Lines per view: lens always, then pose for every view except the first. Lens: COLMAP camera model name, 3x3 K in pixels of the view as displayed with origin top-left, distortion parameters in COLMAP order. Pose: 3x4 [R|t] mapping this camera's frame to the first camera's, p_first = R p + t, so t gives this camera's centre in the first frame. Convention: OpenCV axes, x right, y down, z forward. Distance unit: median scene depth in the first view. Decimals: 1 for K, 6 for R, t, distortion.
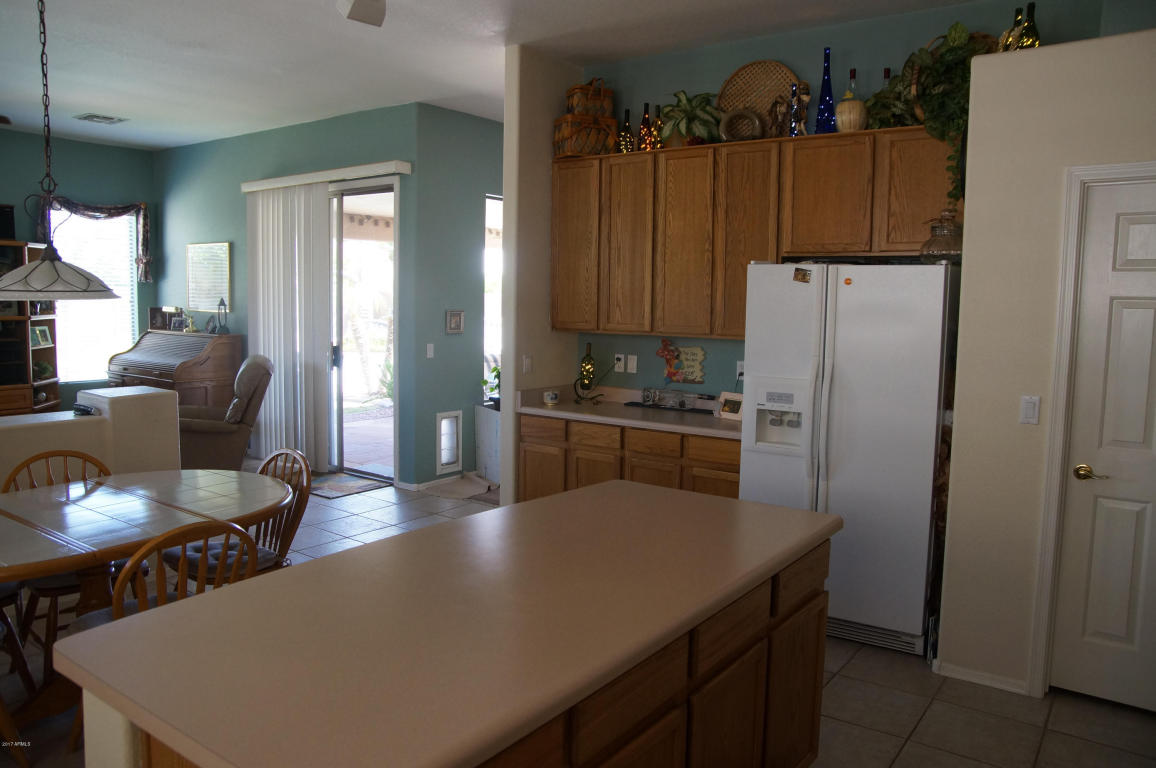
lens RADIAL K [[855.9, 0, 553.6], [0, 855.9, 382.4], [0, 0, 1]] dist [-0.151313, 0.154805]
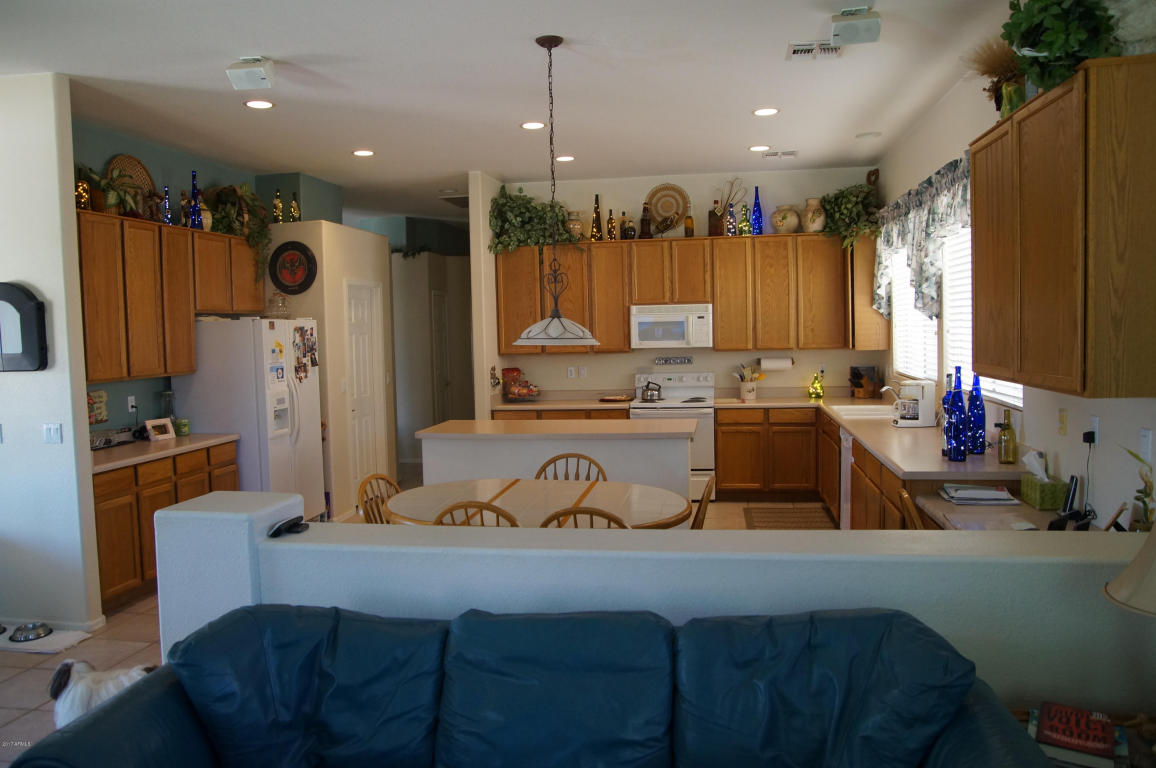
lens RADIAL K [[855.9, 0, 553.6], [0, 855.9, 382.4], [0, 0, 1]] dist [-0.151313, 0.154805]
pose [[-0.433406, -0.063865, 0.898933, -0.587234], [0.107359, 0.986724, 0.121863, -0.065941], [-0.894781, 0.149324, -0.420795, 0.502848]]
